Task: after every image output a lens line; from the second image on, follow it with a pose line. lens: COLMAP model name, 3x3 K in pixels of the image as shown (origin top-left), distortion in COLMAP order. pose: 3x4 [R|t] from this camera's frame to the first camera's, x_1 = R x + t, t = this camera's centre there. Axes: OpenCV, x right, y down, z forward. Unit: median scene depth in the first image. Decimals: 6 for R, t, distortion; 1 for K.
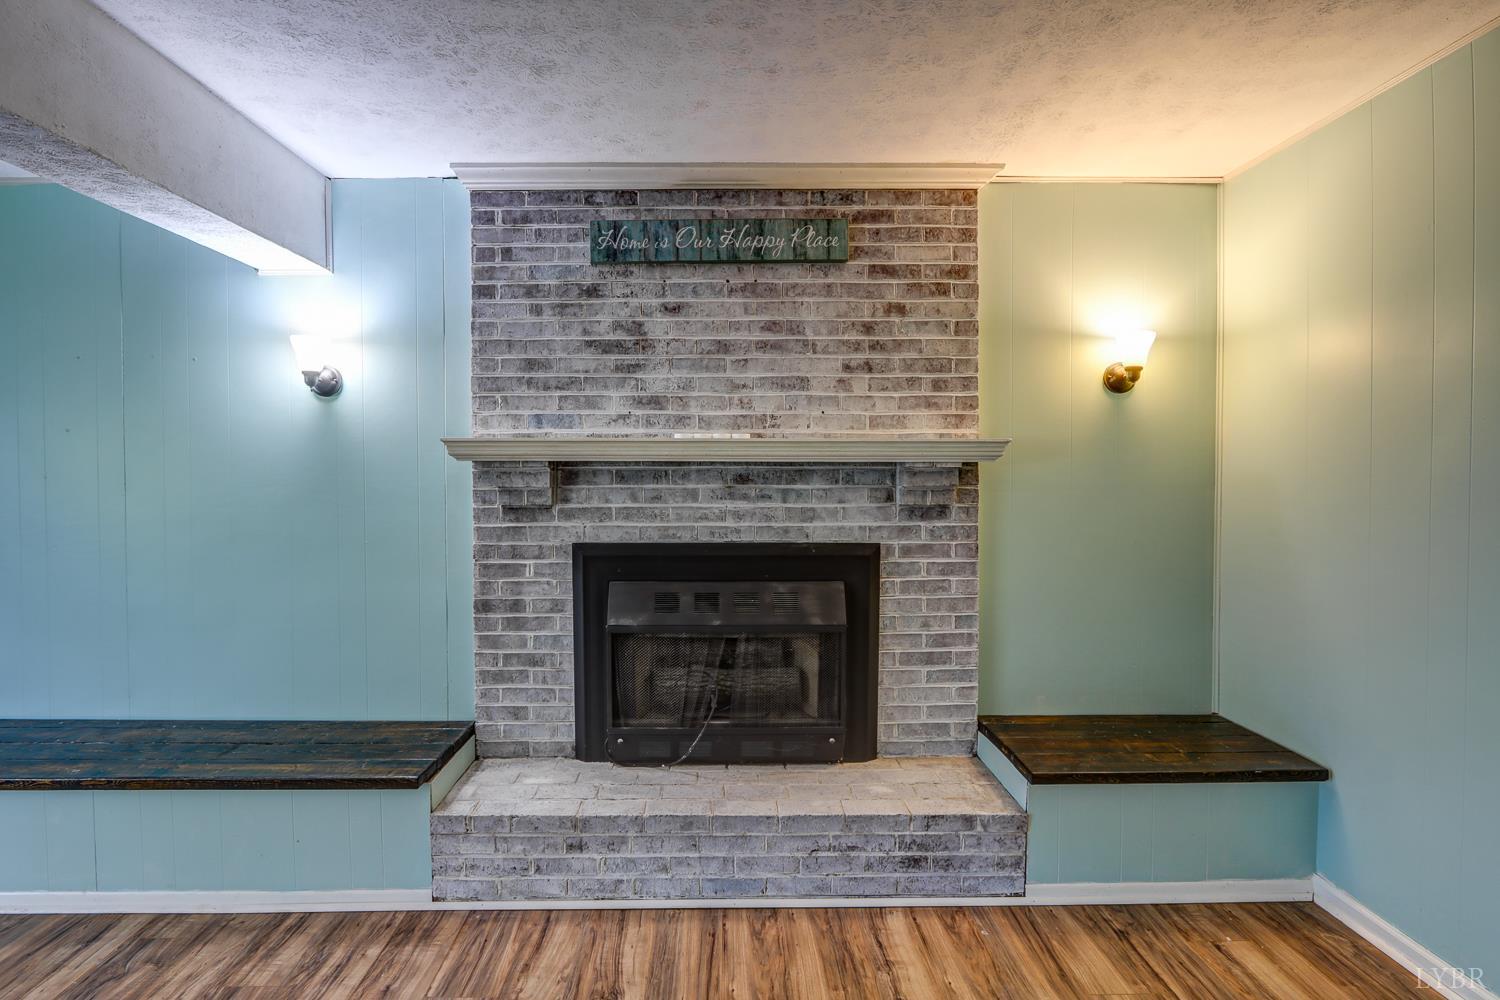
lens RADIAL K [[707.1, 0, 732.2], [0, 707.1, 479.2], [0, 0, 1]] dist [-0.015331, 0.000618]
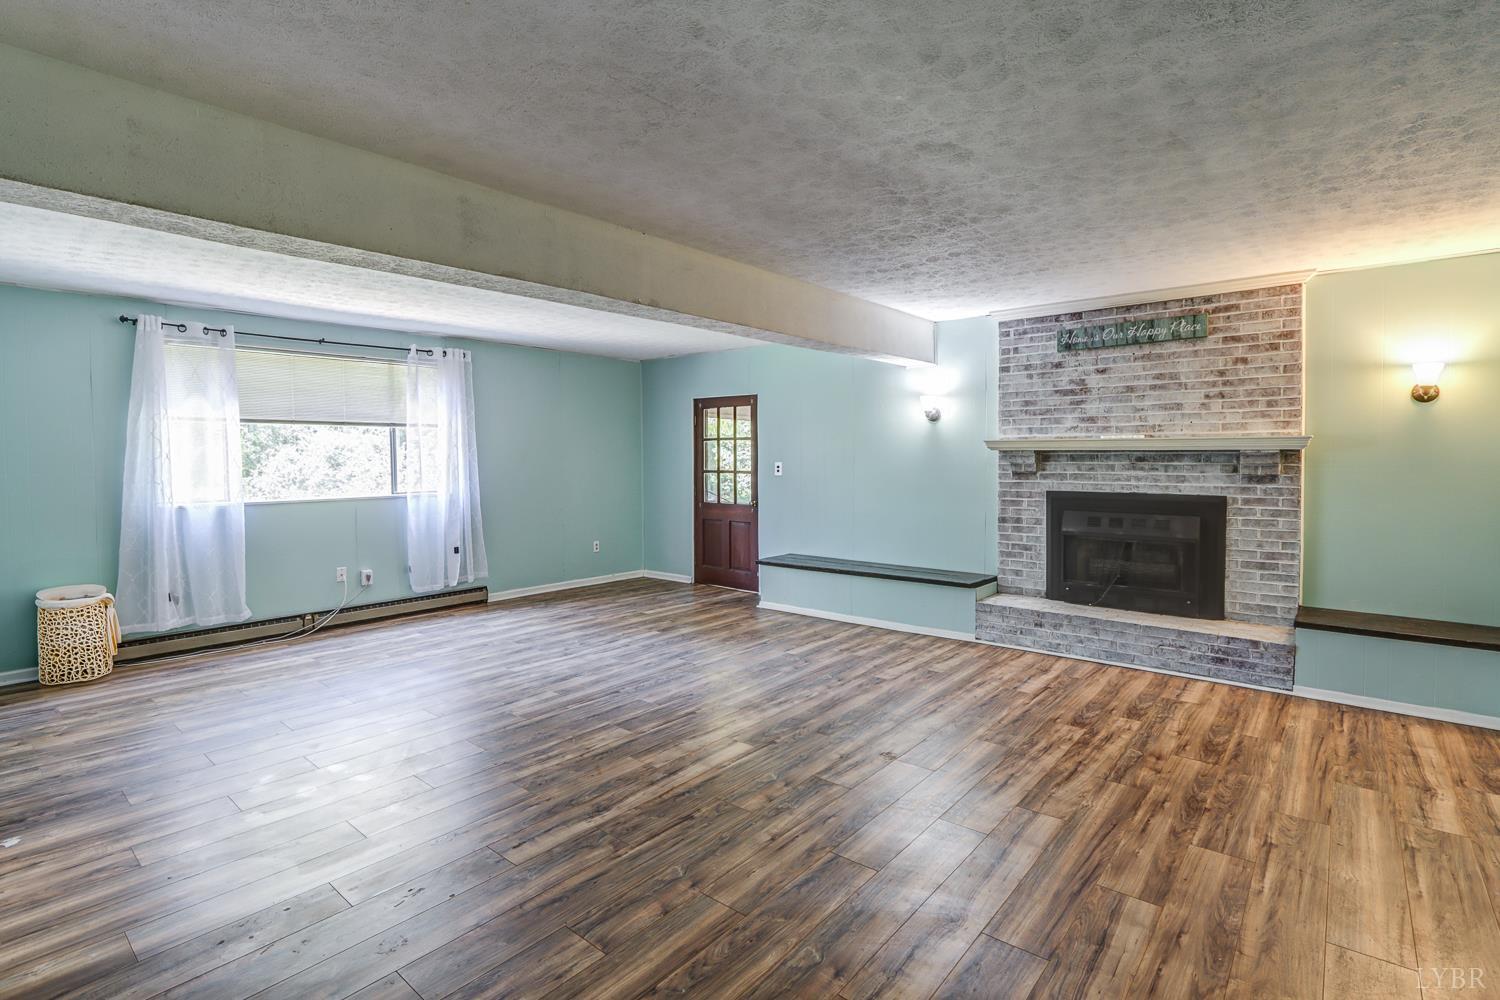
lens RADIAL K [[707.1, 0, 732.2], [0, 707.1, 479.2], [0, 0, 1]] dist [-0.015331, 0.000618]
pose [[0.733138, 0.021125, -0.679752, 0.489067], [-0.006791, 0.999695, 0.023744, 0.015631], [0.680046, -0.012791, 0.733058, -1.098278]]
